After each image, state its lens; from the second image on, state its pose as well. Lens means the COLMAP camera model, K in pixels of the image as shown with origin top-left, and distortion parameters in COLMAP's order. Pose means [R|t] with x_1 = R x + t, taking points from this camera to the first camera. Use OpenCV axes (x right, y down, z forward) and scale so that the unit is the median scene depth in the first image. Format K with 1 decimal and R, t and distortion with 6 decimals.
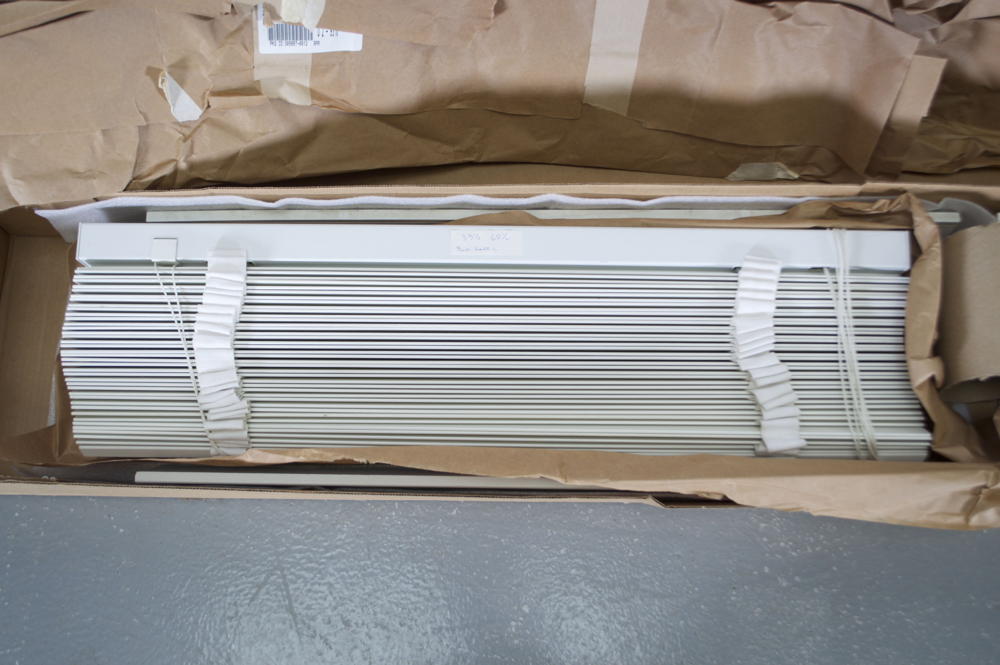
lens RADIAL K [[1037.8, 0, 498.1], [0, 1037.8, 333.1], [0, 0, 1]] dist [-0.064447, 0.000000]
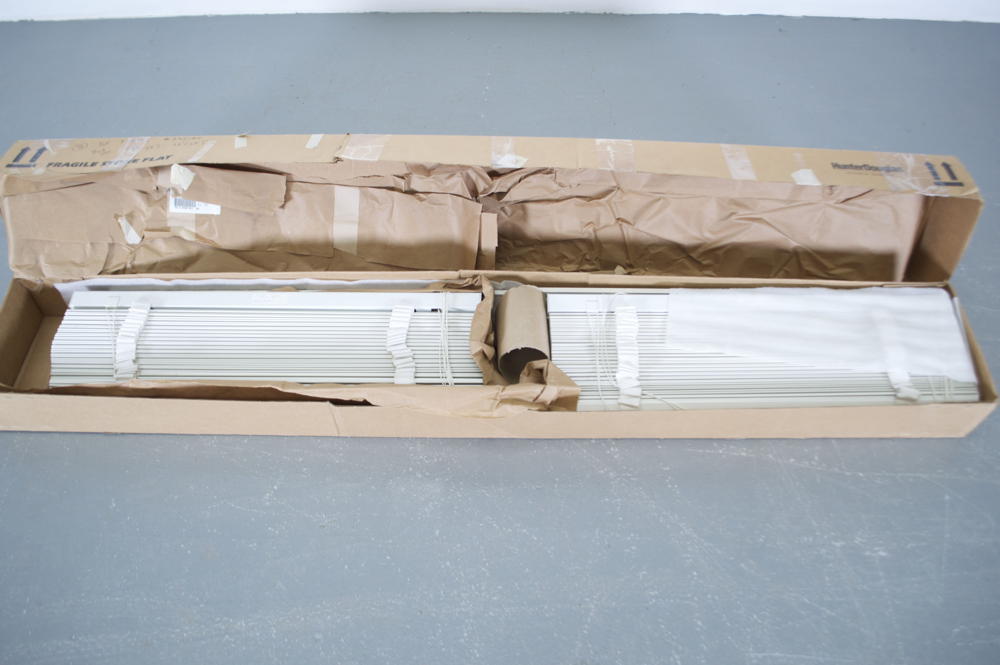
lens RADIAL K [[759.4, 0, 503.4], [0, 759.4, 330.3], [0, 0, 1]] dist [-0.103267, -0.003437]
pose [[0.999241, 0.001131, 0.038951, 0.386514], [0.013111, 0.931540, -0.363403, 0.507426], [-0.036695, 0.363637, 0.930818, -0.350902]]
